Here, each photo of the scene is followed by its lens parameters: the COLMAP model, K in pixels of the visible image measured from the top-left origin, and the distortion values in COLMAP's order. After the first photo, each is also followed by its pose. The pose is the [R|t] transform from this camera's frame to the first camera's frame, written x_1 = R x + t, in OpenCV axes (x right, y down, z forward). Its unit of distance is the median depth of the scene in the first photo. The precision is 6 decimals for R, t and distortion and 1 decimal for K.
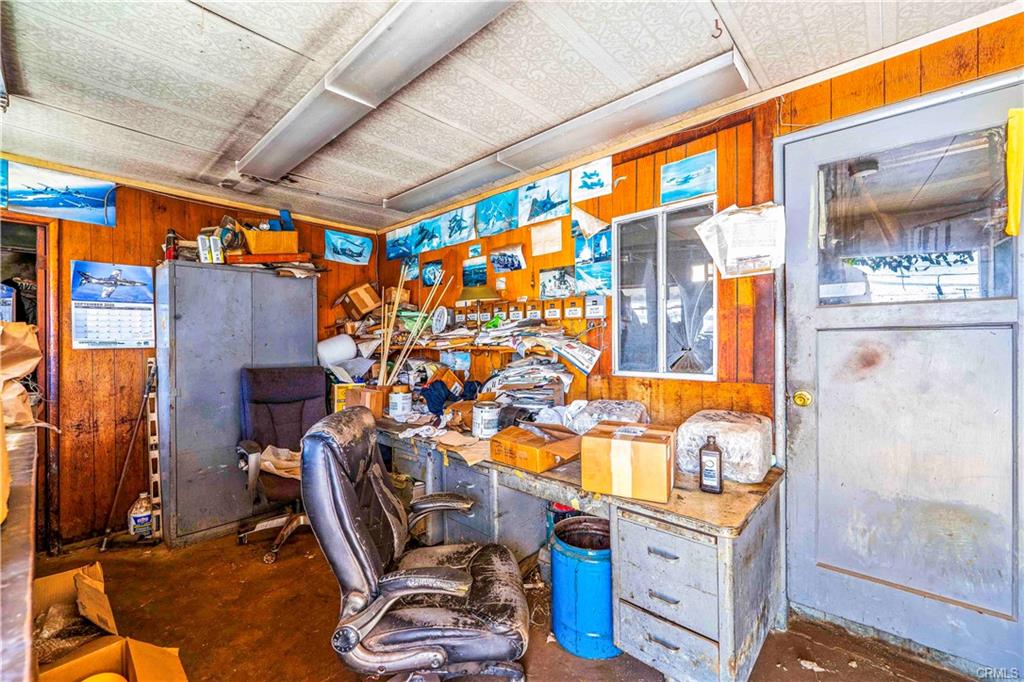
lens RADIAL K [[414.0, 0, 504.6], [0, 414.0, 344.6], [0, 0, 1]] dist [-0.000109, -0.000607]
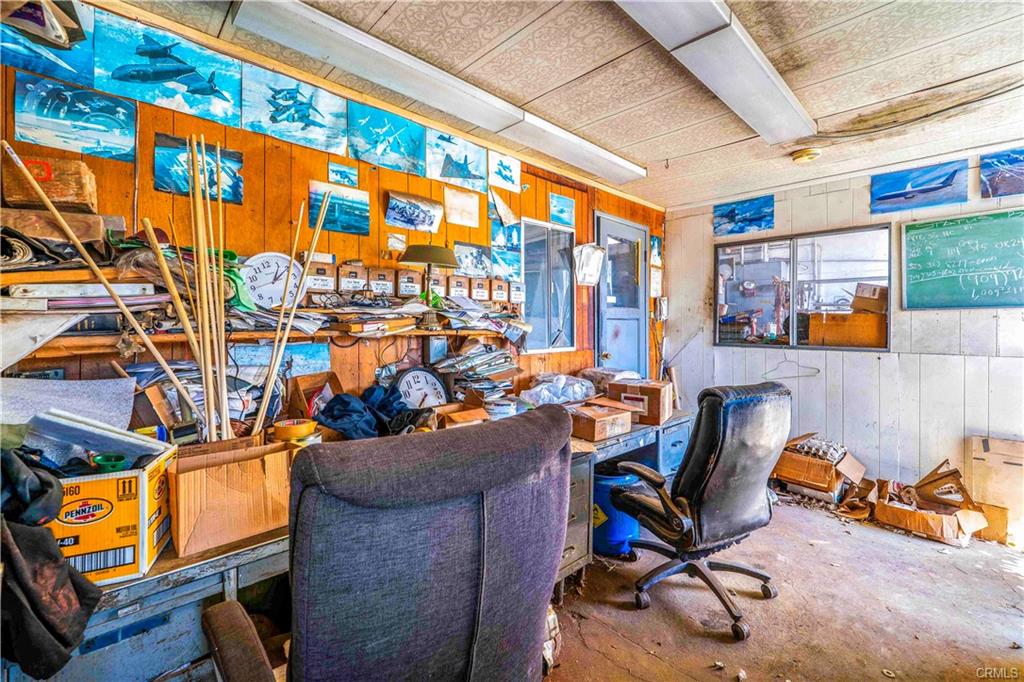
lens RADIAL K [[414.0, 0, 504.6], [0, 414.0, 344.6], [0, 0, 1]] dist [-0.000109, -0.000607]
pose [[0.087053, -0.034418, 0.995609, -0.819570], [0.014523, 0.999341, 0.033277, 0.010224], [-0.996098, 0.011562, 0.087496, 0.864898]]
